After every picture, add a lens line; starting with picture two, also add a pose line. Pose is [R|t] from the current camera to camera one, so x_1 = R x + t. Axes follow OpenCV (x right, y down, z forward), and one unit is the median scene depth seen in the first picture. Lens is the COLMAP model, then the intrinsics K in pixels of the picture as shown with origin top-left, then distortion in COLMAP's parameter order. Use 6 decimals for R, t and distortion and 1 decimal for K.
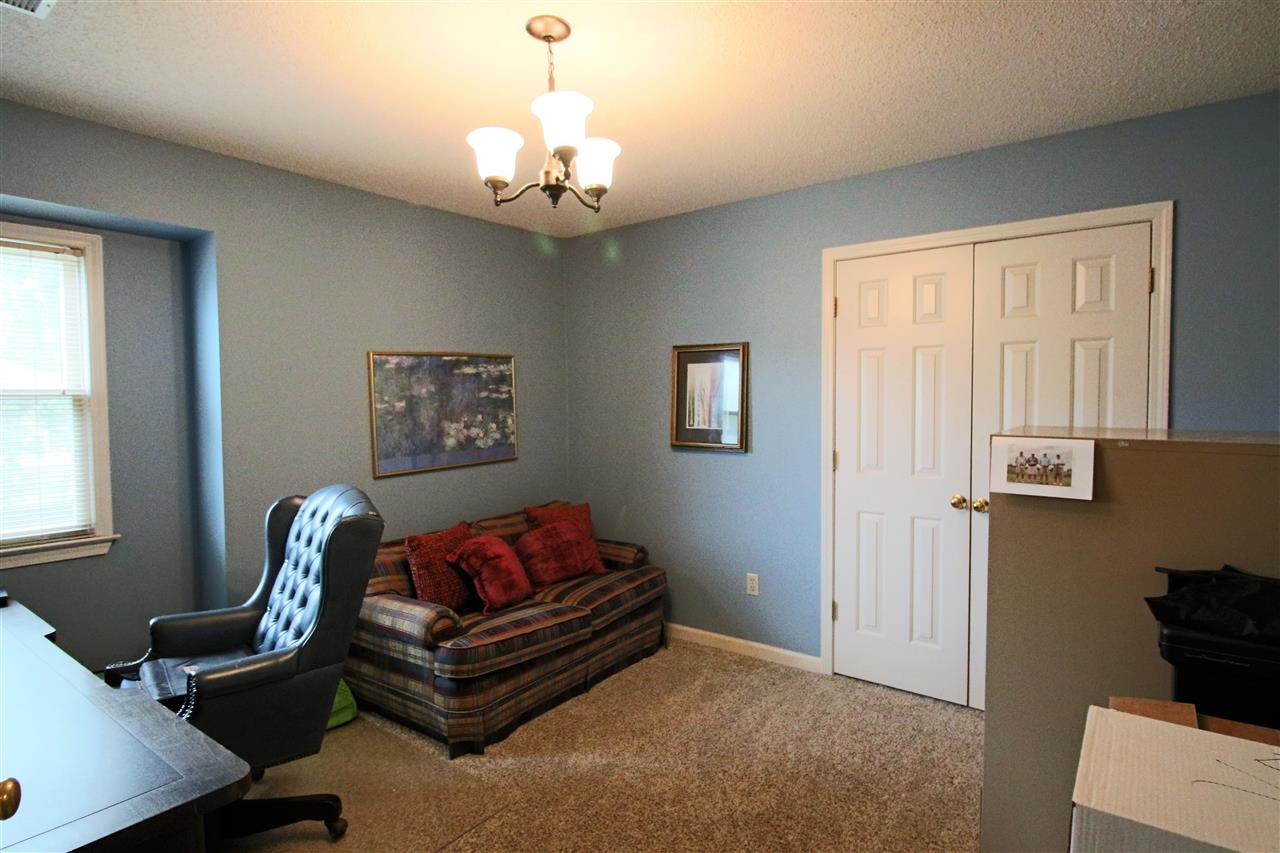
lens RADIAL K [[677.8, 0, 637.9], [0, 677.8, 424.5], [0, 0, 1]] dist [-0.027211, -0.000269]
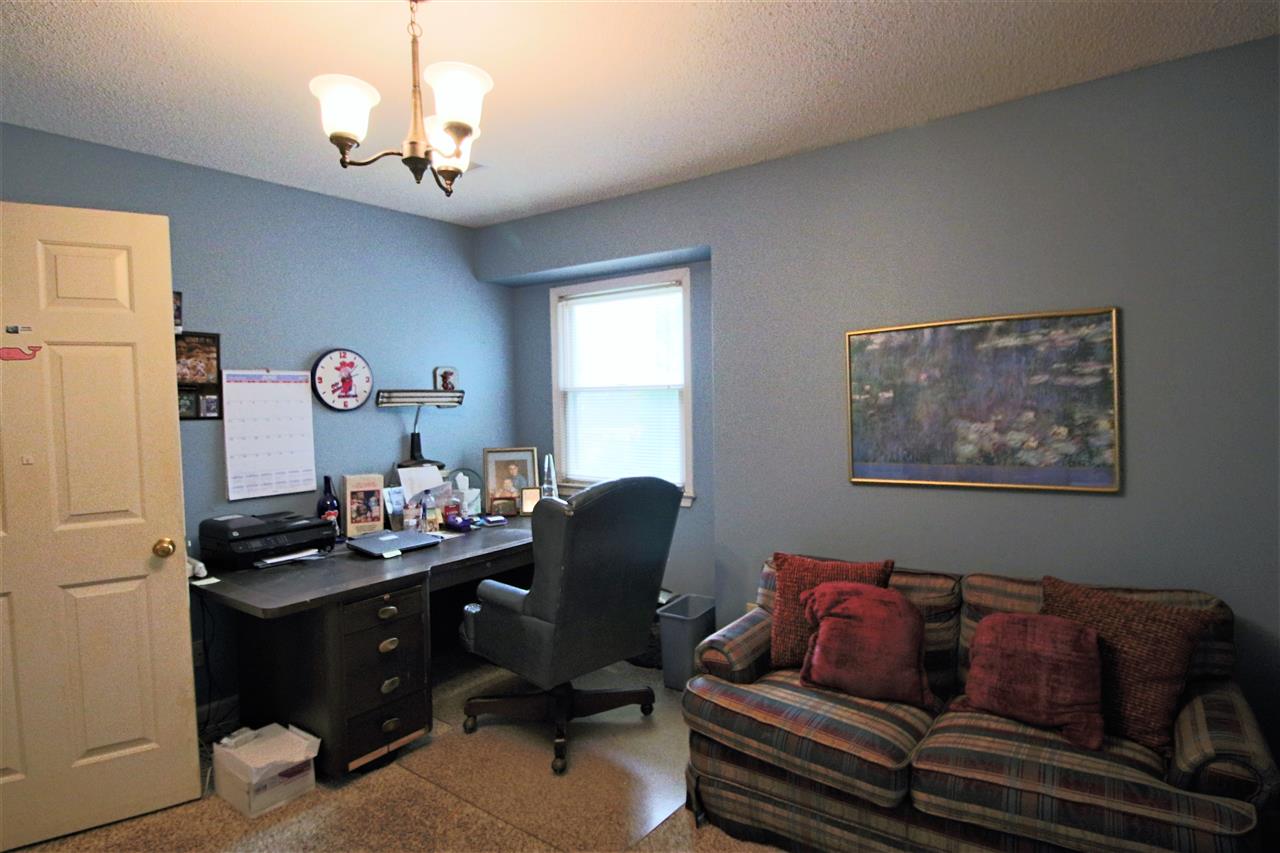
lens RADIAL K [[677.8, 0, 637.7], [0, 677.8, 426.4], [0, 0, 1]] dist [-0.027211, -0.000269]
pose [[-0.007726, 0.052126, -0.998611, 0.405553], [-0.020449, 0.998423, 0.052275, -0.026955], [0.999761, 0.020824, -0.006648, 0.668524]]
